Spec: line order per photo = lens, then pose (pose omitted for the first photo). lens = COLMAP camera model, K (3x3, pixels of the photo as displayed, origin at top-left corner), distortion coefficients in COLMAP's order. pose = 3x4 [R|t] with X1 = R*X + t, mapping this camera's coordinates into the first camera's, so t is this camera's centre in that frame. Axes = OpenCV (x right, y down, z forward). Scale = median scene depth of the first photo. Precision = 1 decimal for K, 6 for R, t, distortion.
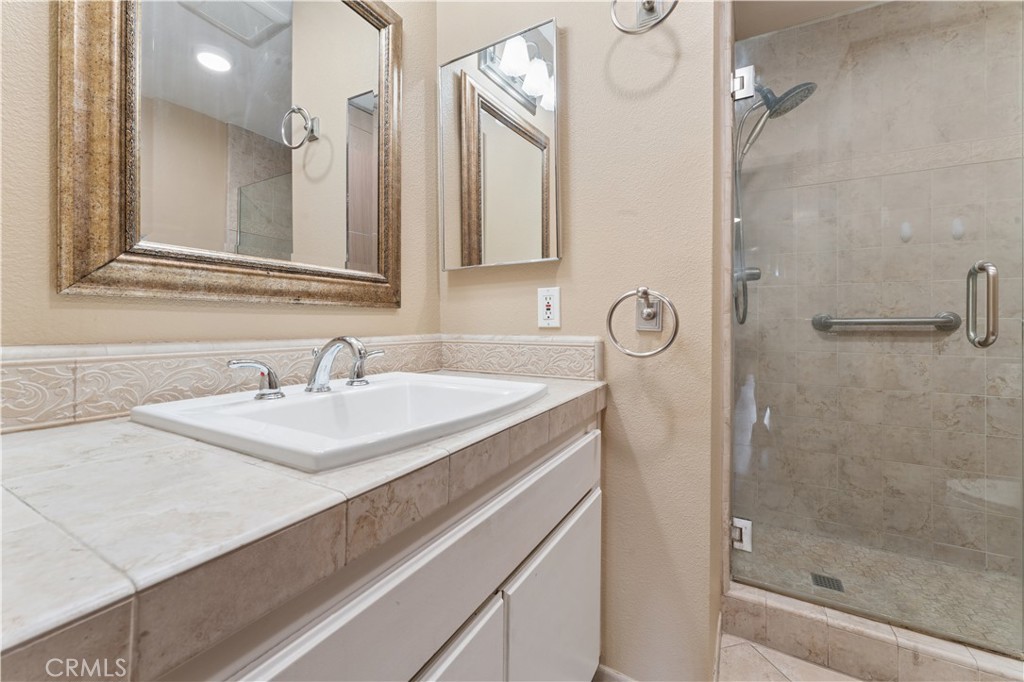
lens RADIAL K [[412.5, 0, 508.0], [0, 412.5, 321.9], [0, 0, 1]] dist [-0.001643, 0.000074]
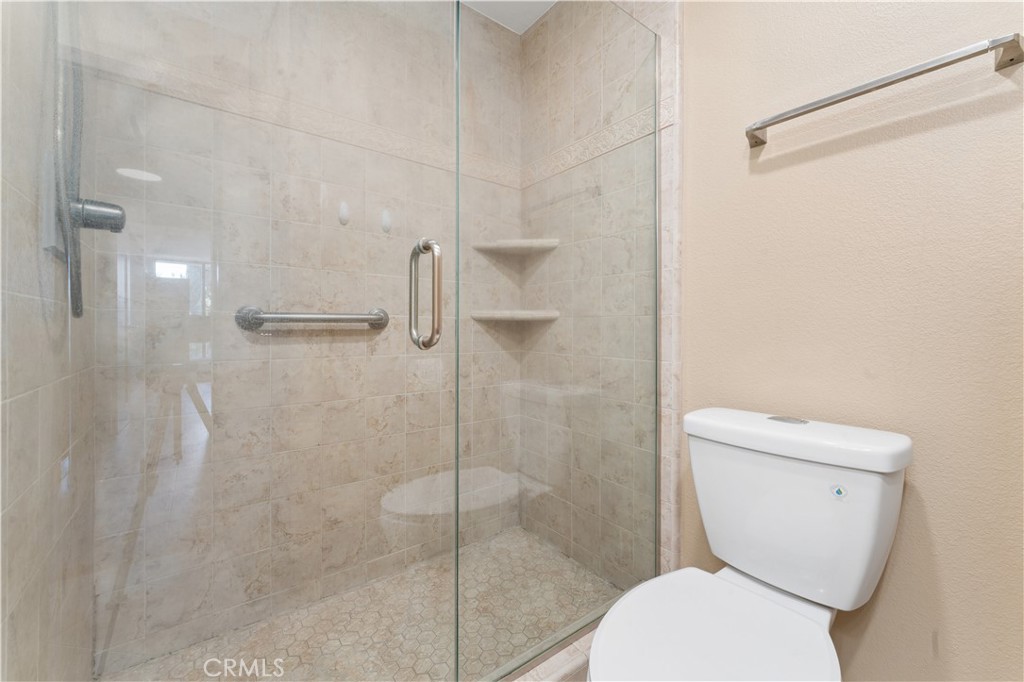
lens RADIAL K [[412.5, 0, 512.4], [0, 412.5, 331.7], [0, 0, 1]] dist [-0.001643, 0.000074]
pose [[0.388029, -0.012196, 0.921567, 0.317115], [-0.009076, 0.999813, 0.017052, 0.008657], [-0.921603, -0.014981, 0.387846, 0.349107]]
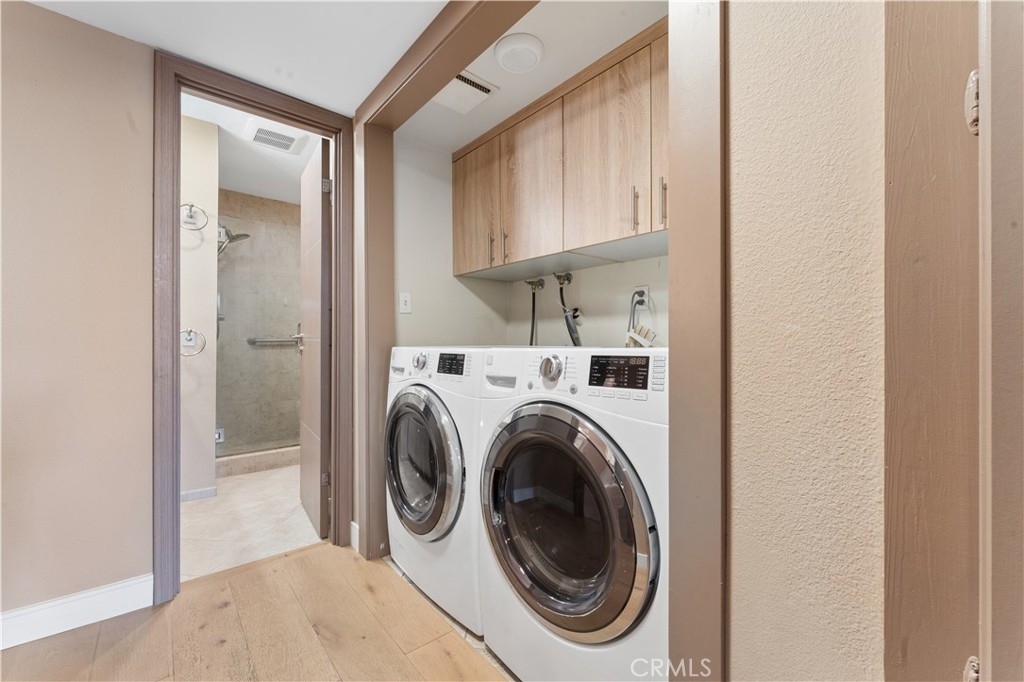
lens RADIAL K [[412.5, 0, 510.0], [0, 412.5, 343.2], [0, 0, 1]] dist [-0.001643, 0.000074]
pose [[0.342141, -0.008240, 0.939612, -0.801796], [-0.005583, 0.999926, 0.010802, -0.018297], [-0.939632, -0.008942, 0.342070, -1.002666]]
